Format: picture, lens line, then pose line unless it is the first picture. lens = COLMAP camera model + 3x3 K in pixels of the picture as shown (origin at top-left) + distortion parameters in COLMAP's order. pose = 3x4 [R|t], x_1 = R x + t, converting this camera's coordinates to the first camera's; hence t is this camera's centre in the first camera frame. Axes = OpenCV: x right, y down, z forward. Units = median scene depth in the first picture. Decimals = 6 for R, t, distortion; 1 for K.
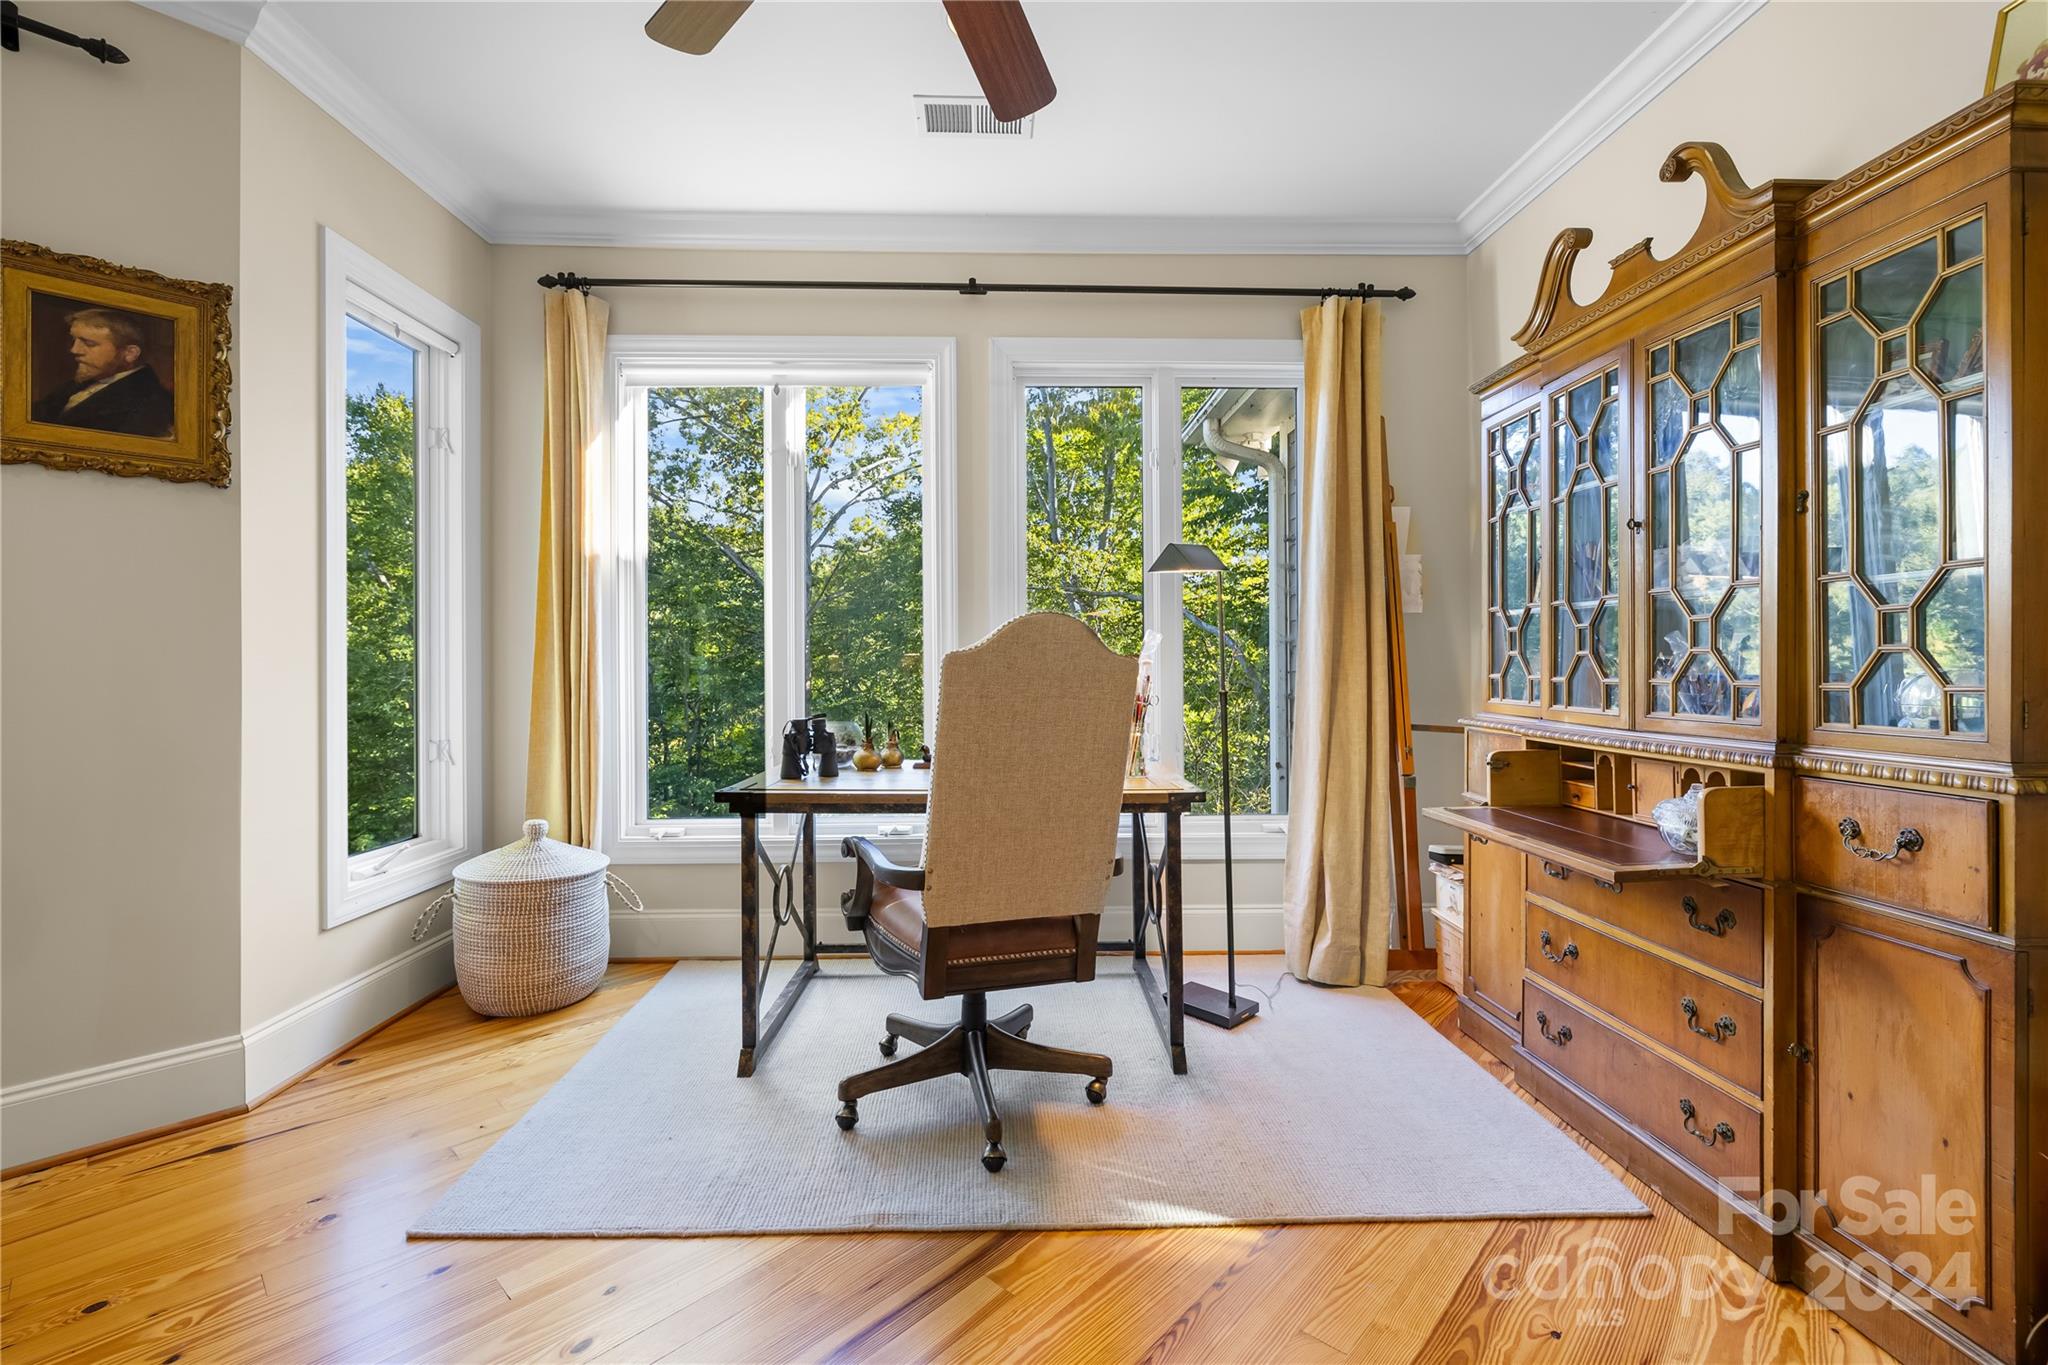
lens RADIAL K [[873.0, 0, 1024.2], [0, 873.0, 661.6], [0, 0, 1]] dist [0.000942, -0.000211]
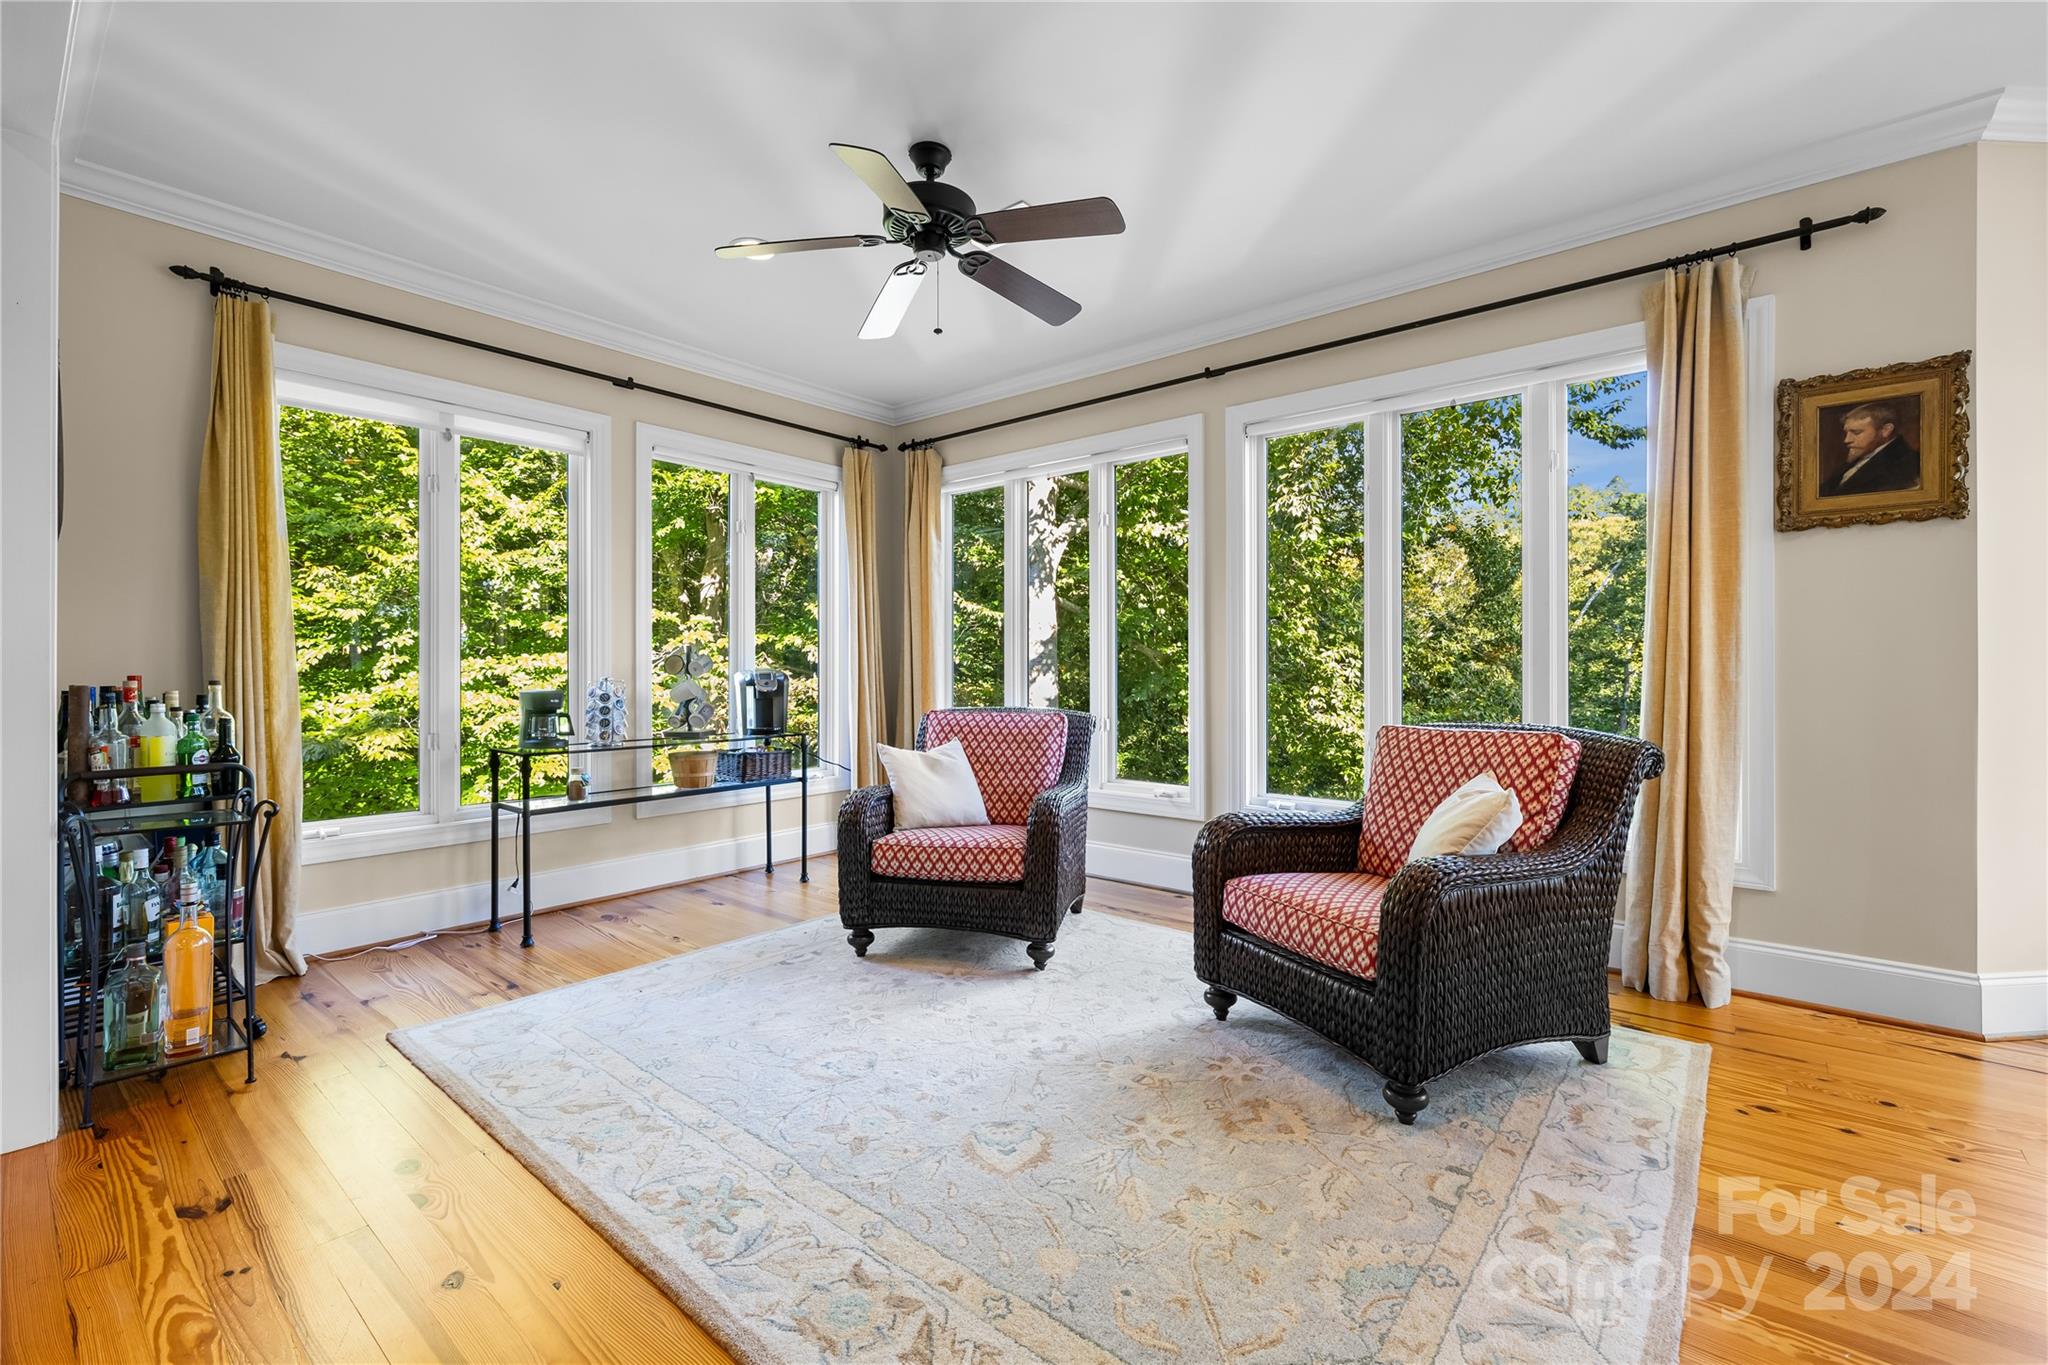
lens RADIAL K [[873.0, 0, 1021.1], [0, 873.0, 671.6], [0, 0, 1]] dist [0.000942, -0.000211]
pose [[0.056281, 0.004116, -0.998406, 0.226953], [0.005047, 0.999978, 0.004407, 0.001485], [0.998402, -0.005287, 0.056259, -0.383361]]
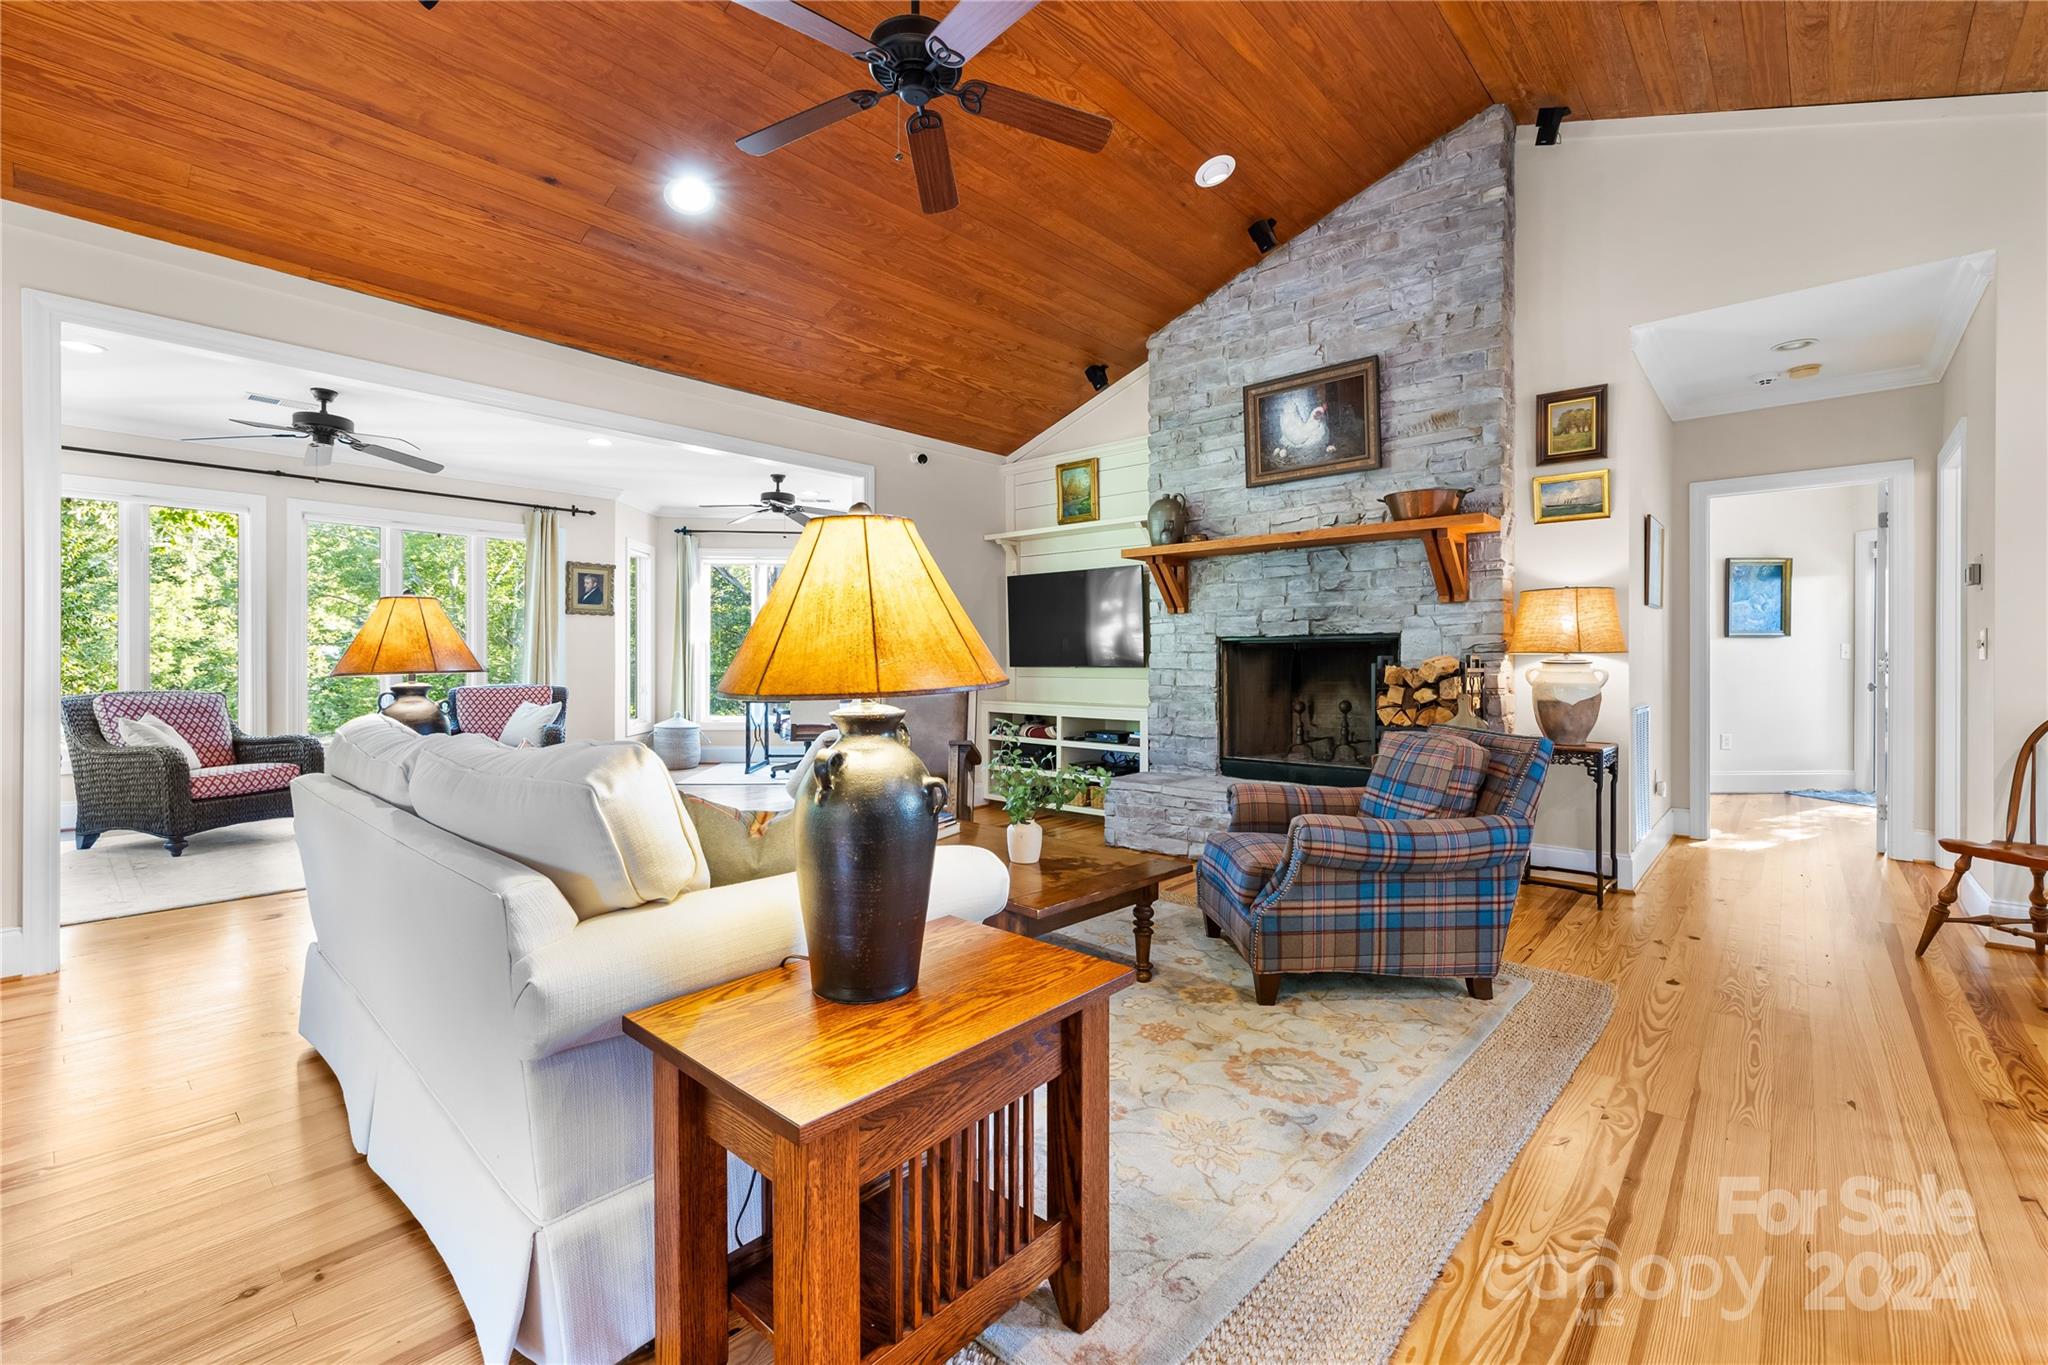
lens RADIAL K [[873.0, 0, 1022.4], [0, 873.0, 667.0], [0, 0, 1]] dist [0.000942, -0.000211]
pose [[0.999786, 0.003562, 0.020387, 0.853970], [-0.003718, 0.999964, 0.007624, -0.010569], [-0.020359, -0.007699, 0.999763, -3.017671]]
